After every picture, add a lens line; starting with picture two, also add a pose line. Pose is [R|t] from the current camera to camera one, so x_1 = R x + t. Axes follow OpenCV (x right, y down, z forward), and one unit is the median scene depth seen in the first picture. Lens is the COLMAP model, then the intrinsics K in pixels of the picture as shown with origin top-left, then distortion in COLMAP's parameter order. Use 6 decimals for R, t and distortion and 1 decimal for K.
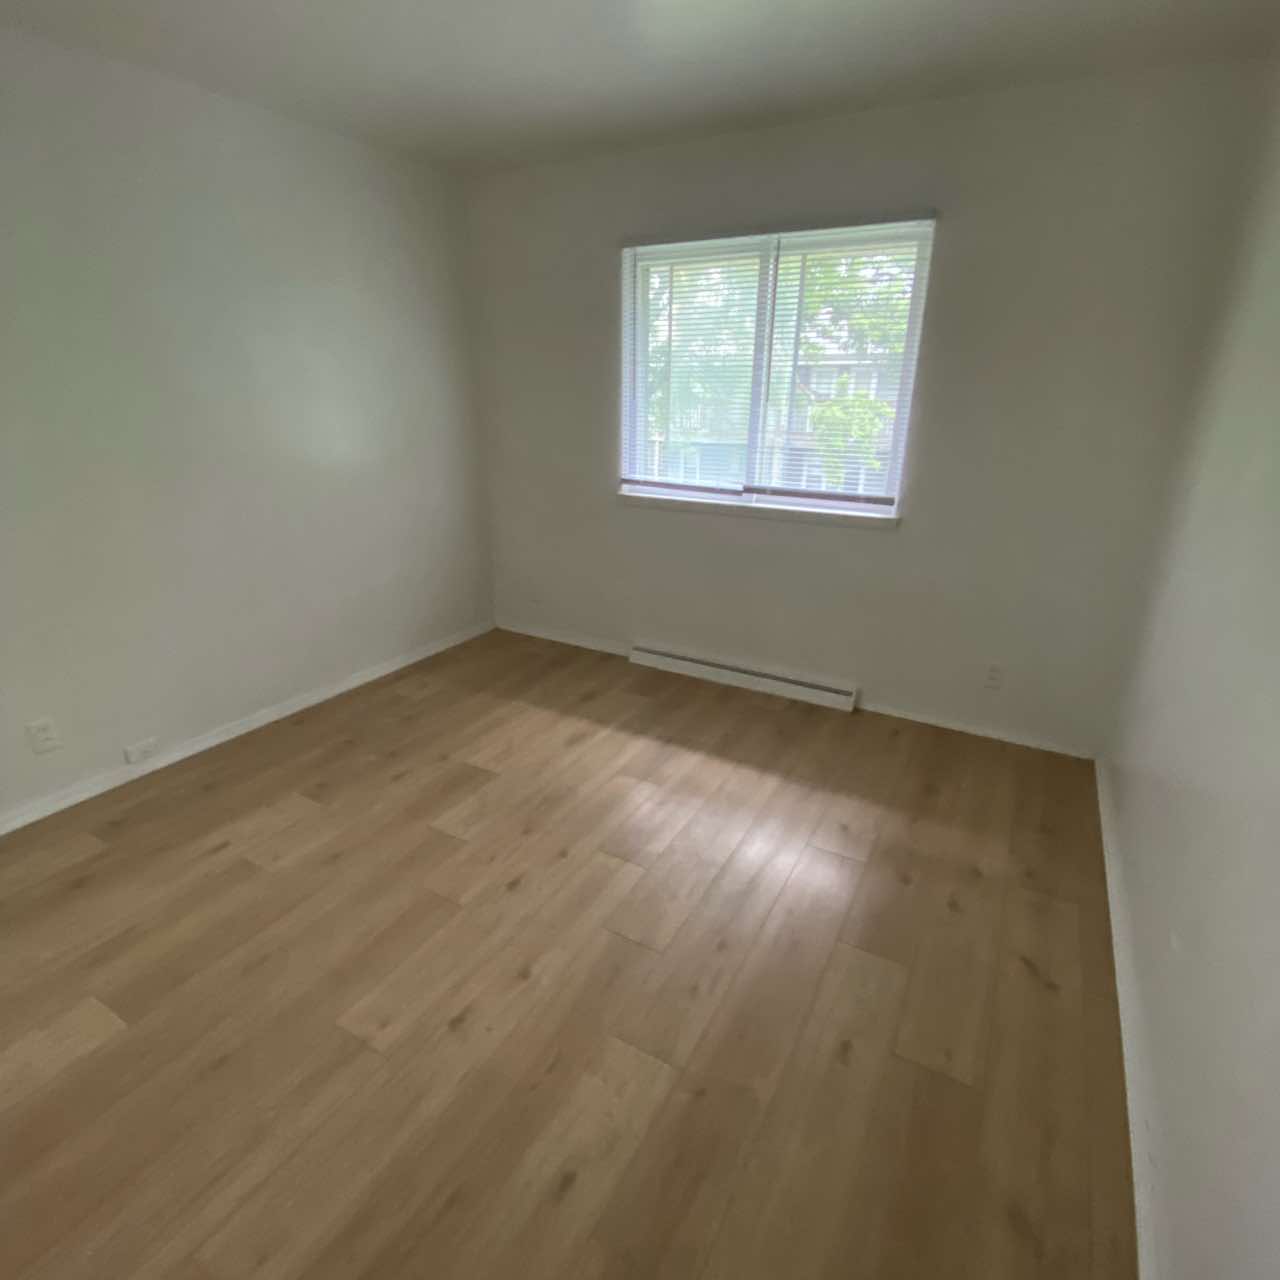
lens RADIAL K [[705.2, 0, 640.0], [0, 705.2, 640.0], [0, 0, 1]] dist [-0.001507, -0.001562]
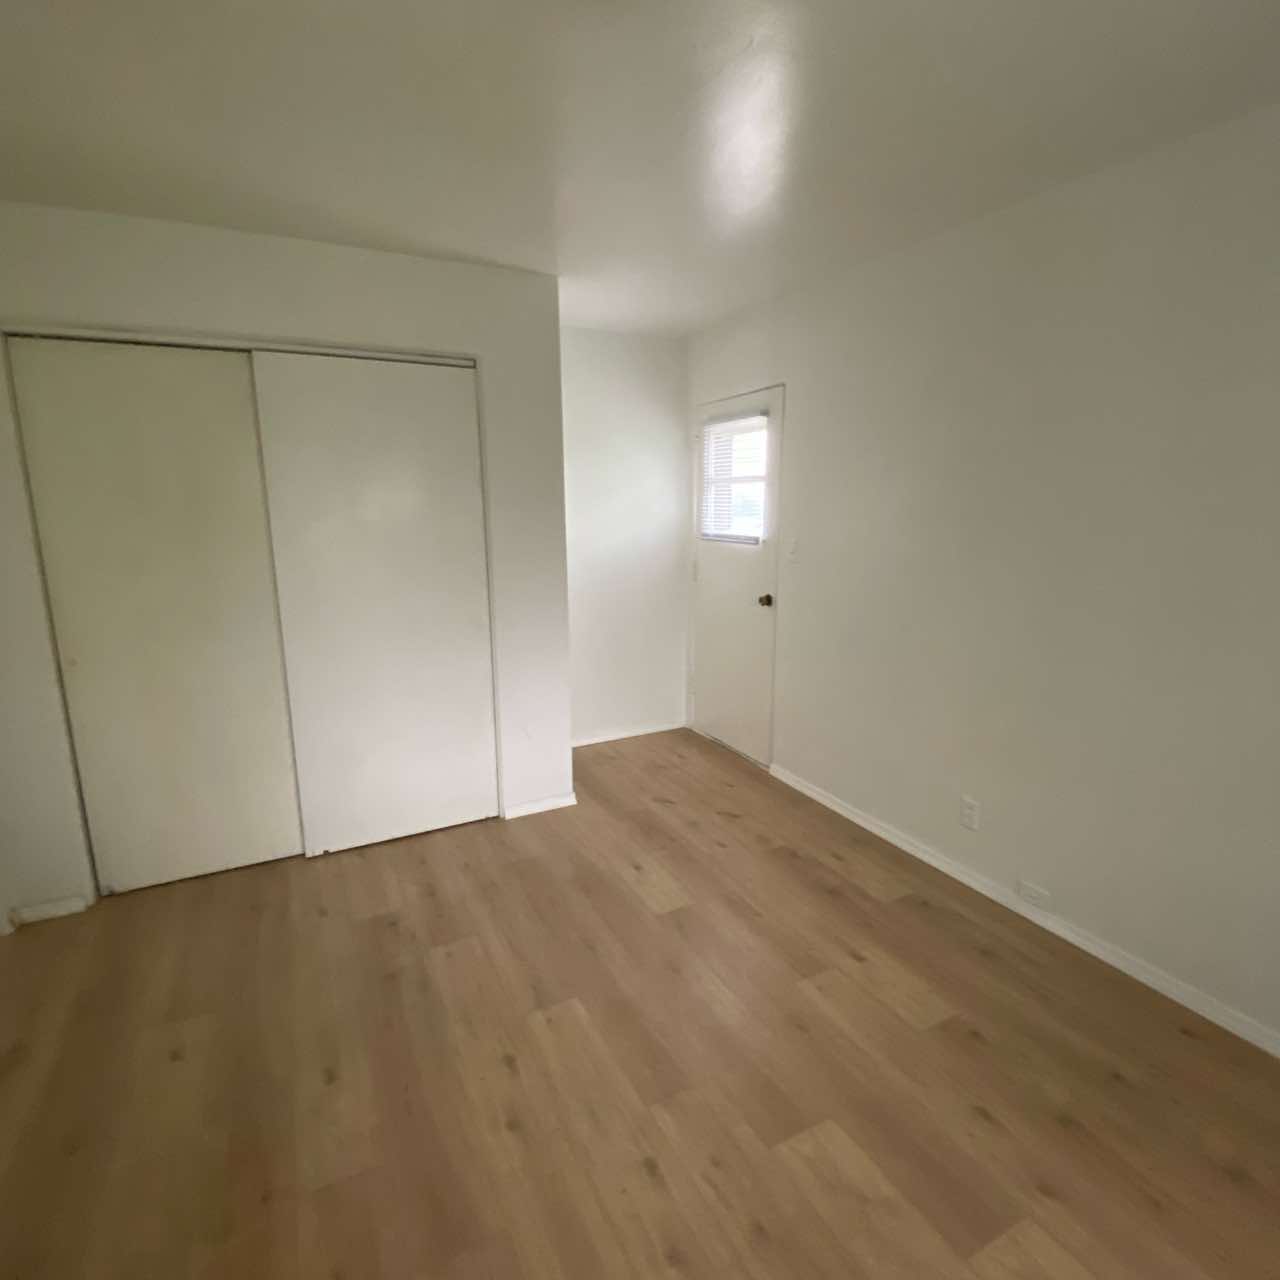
lens RADIAL K [[705.2, 0, 640.0], [0, 705.2, 640.0], [0, 0, 1]] dist [-0.001507, -0.001562]
pose [[-0.560263, 0.153650, -0.813939, 0.313467], [-0.275917, 0.891906, 0.358292, -0.370882], [0.781009, 0.425318, -0.457307, 1.009156]]
